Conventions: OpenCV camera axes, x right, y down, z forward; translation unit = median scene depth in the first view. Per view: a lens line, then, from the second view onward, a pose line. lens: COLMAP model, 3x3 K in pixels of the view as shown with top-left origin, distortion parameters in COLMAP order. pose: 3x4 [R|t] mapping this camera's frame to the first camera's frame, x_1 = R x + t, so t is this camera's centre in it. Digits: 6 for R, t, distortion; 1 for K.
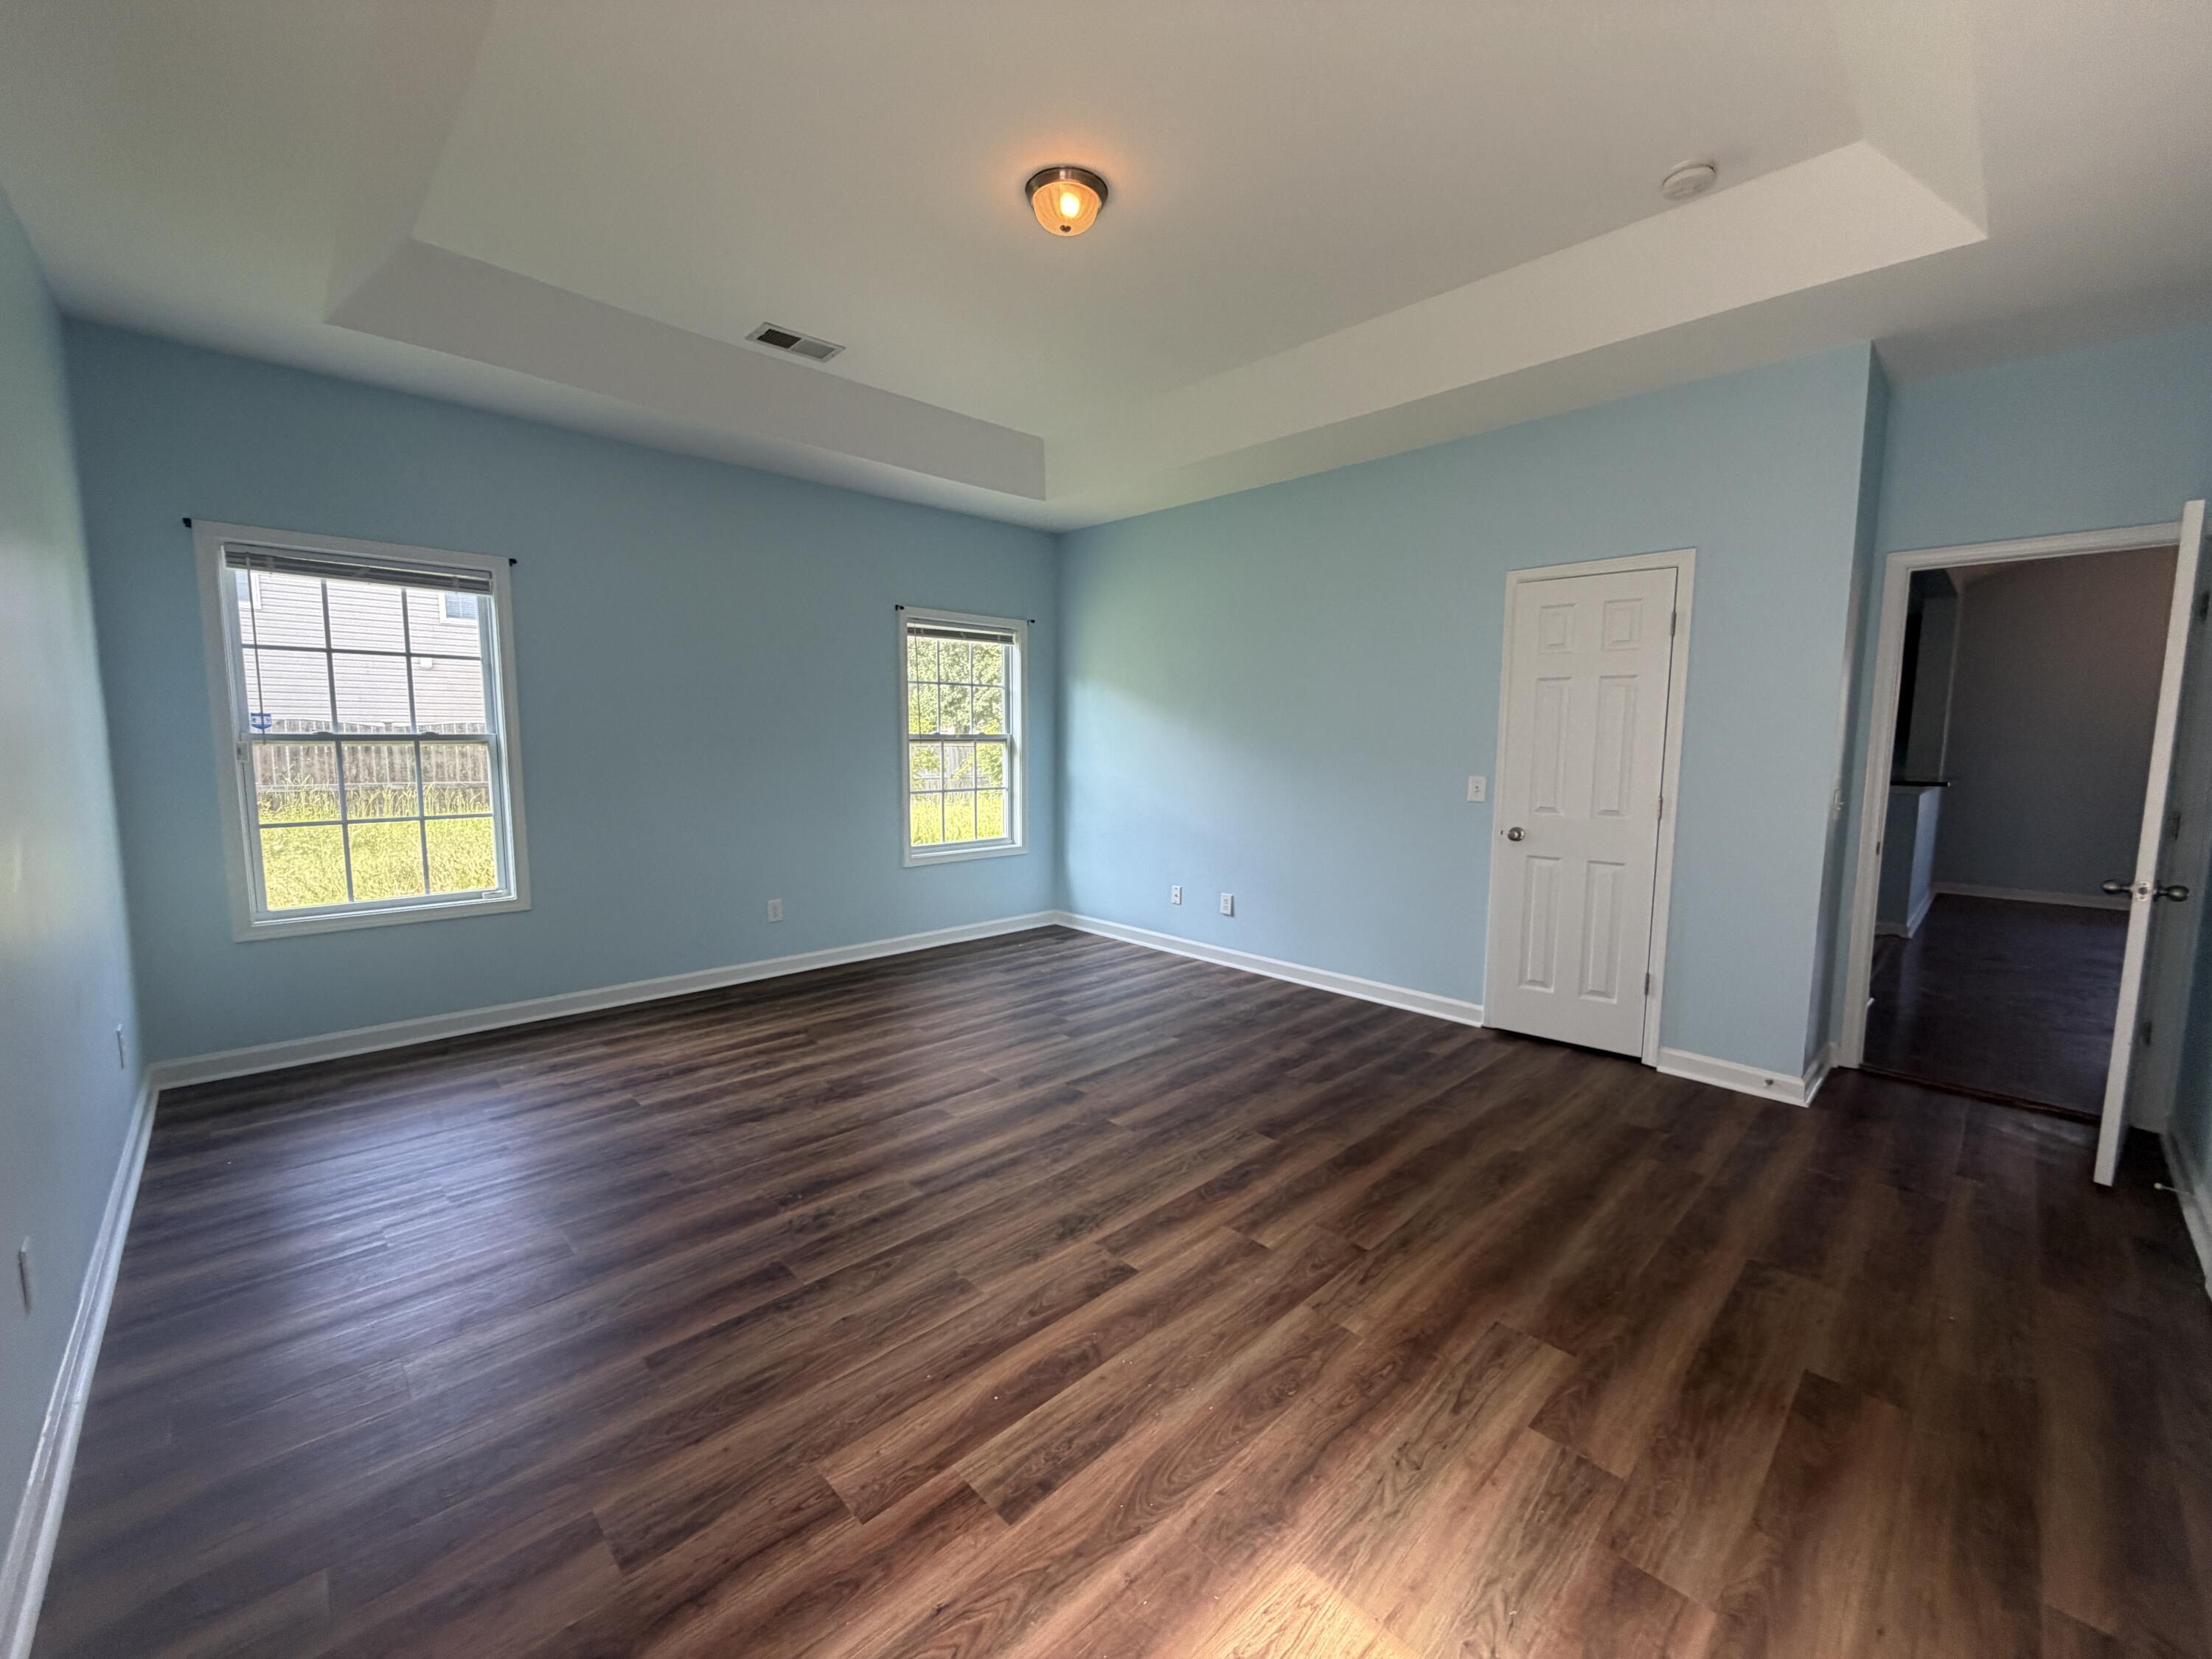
lens RADIAL K [[886.3, 0, 1104.0], [0, 886.3, 829.5], [0, 0, 1]] dist [-0.000677, 0.000013]
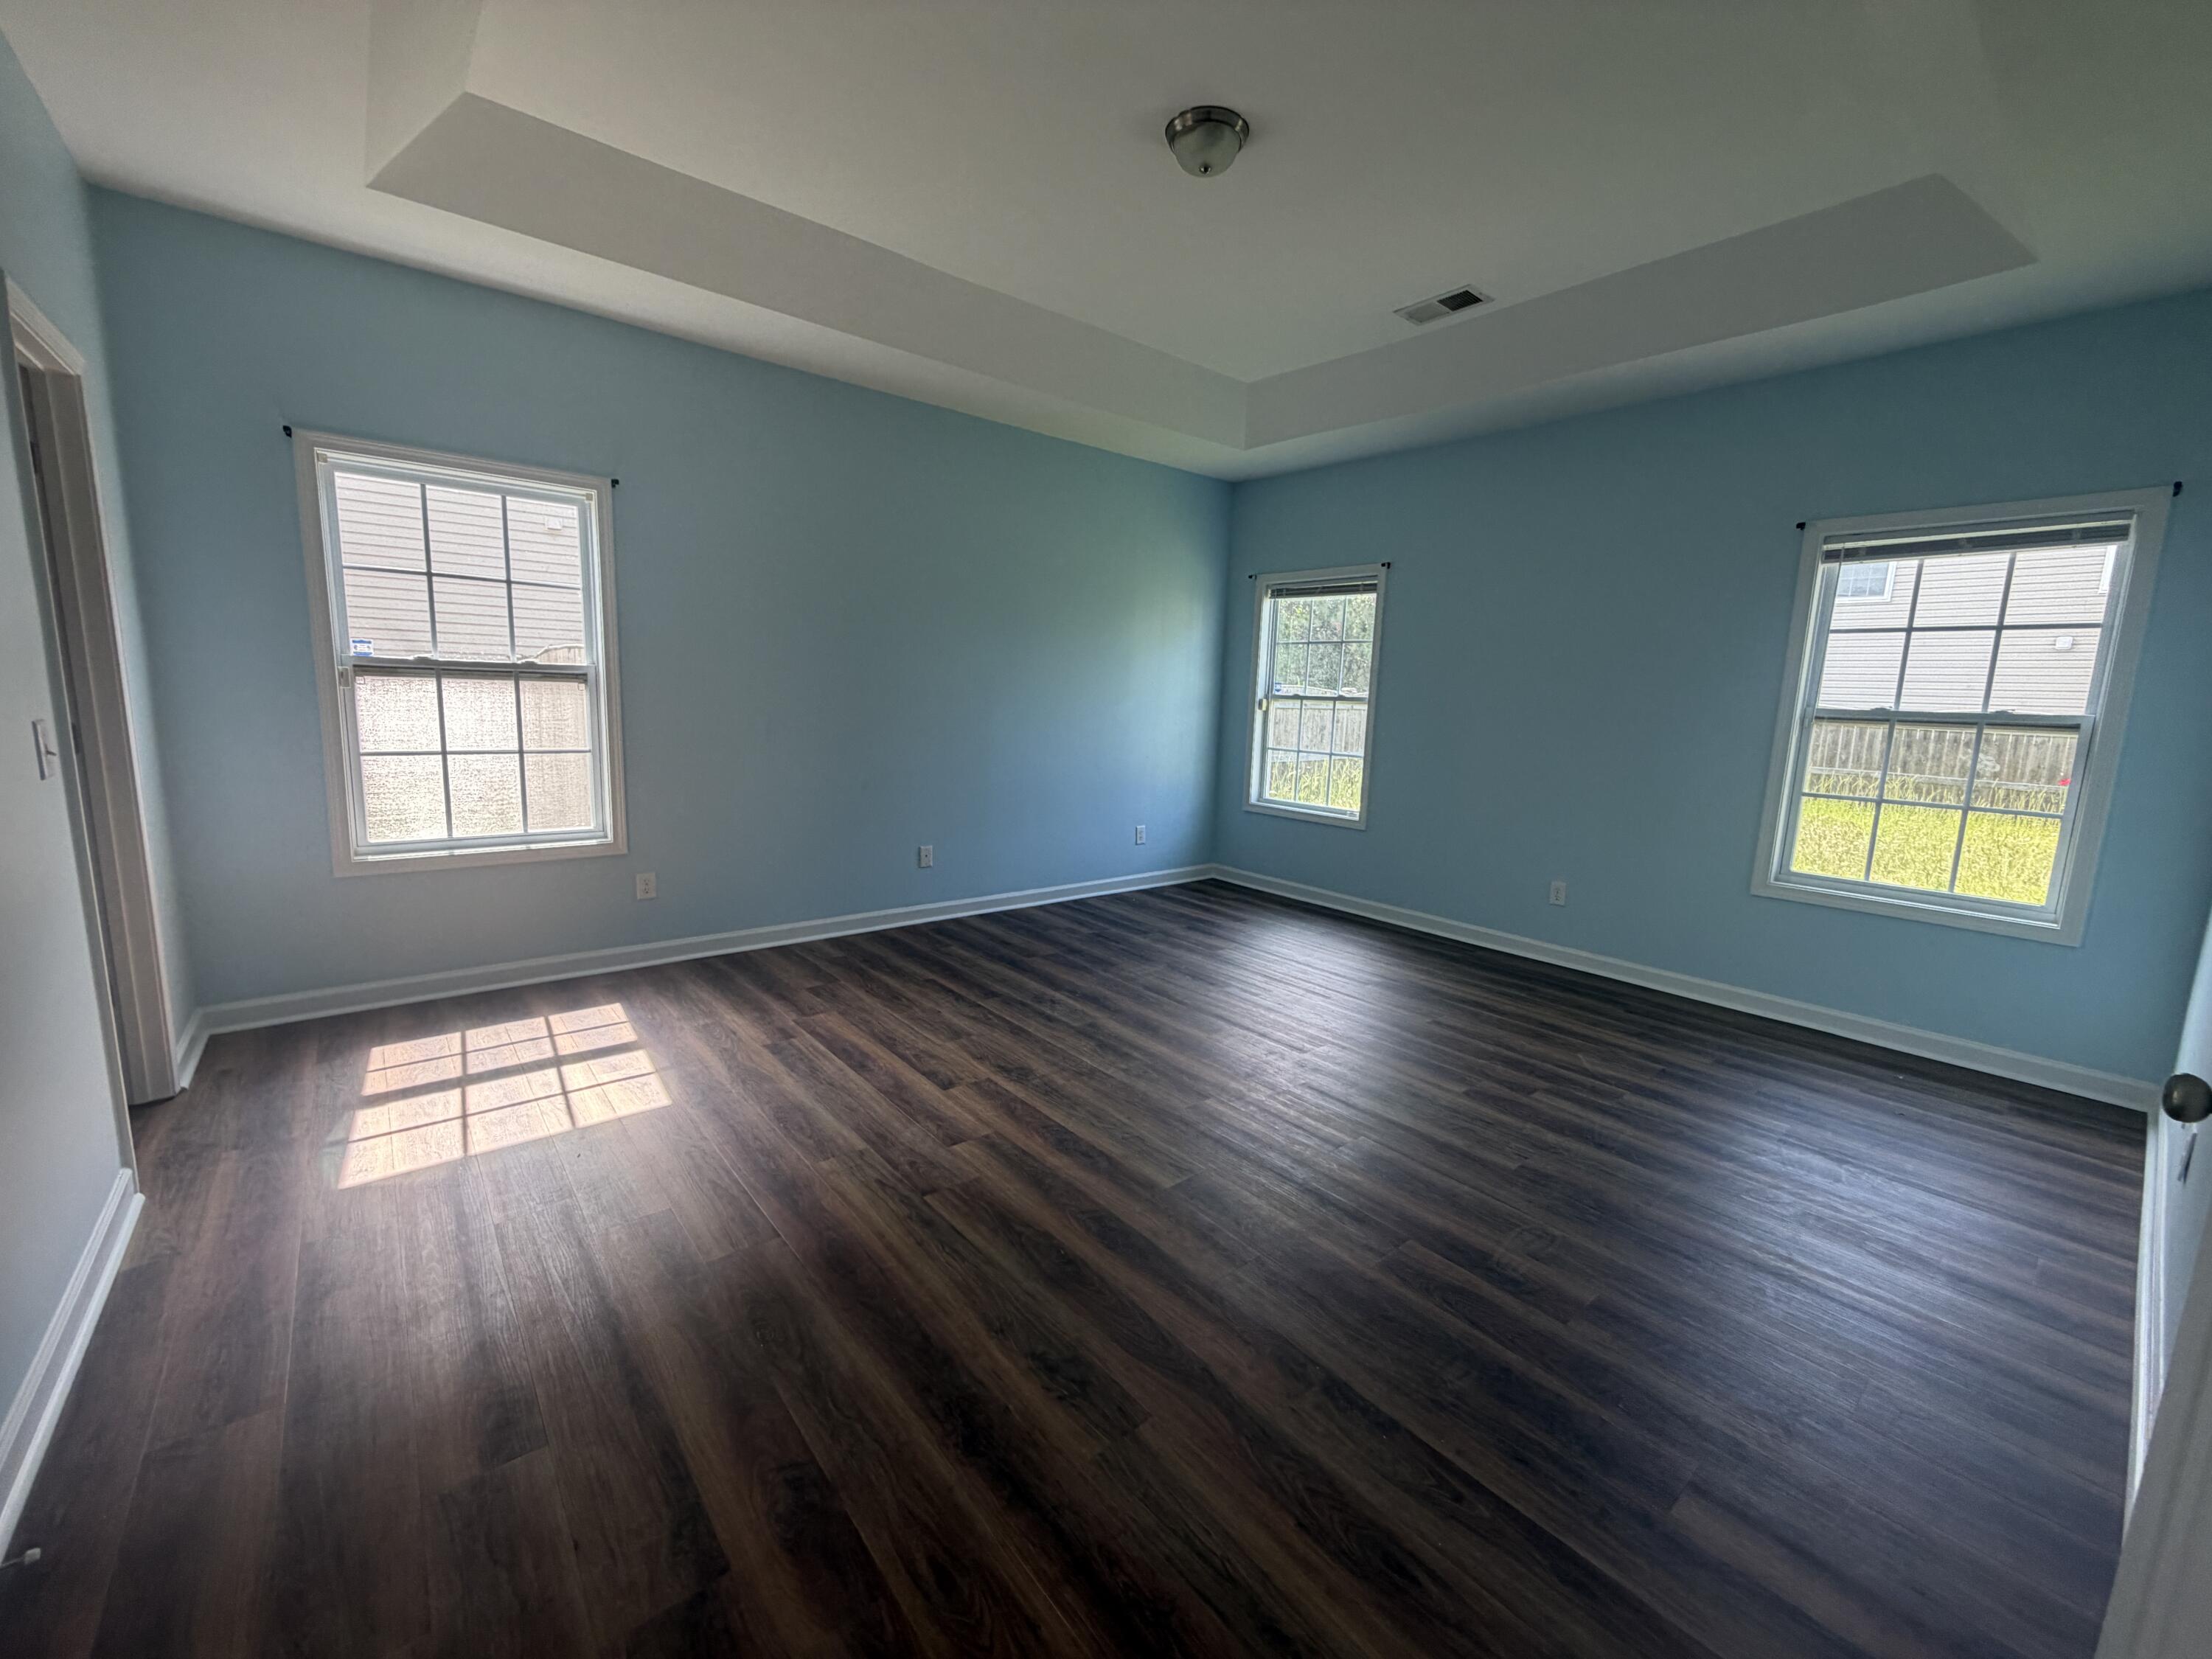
lens RADIAL K [[886.3, 0, 1104.0], [0, 886.3, 829.5], [0, 0, 1]] dist [-0.000677, 0.000013]
pose [[-0.072238, 0.149842, -0.986067, 1.031238], [-0.137612, 0.977698, 0.158651, -0.098245], [0.987848, 0.147156, -0.050007, 1.017801]]
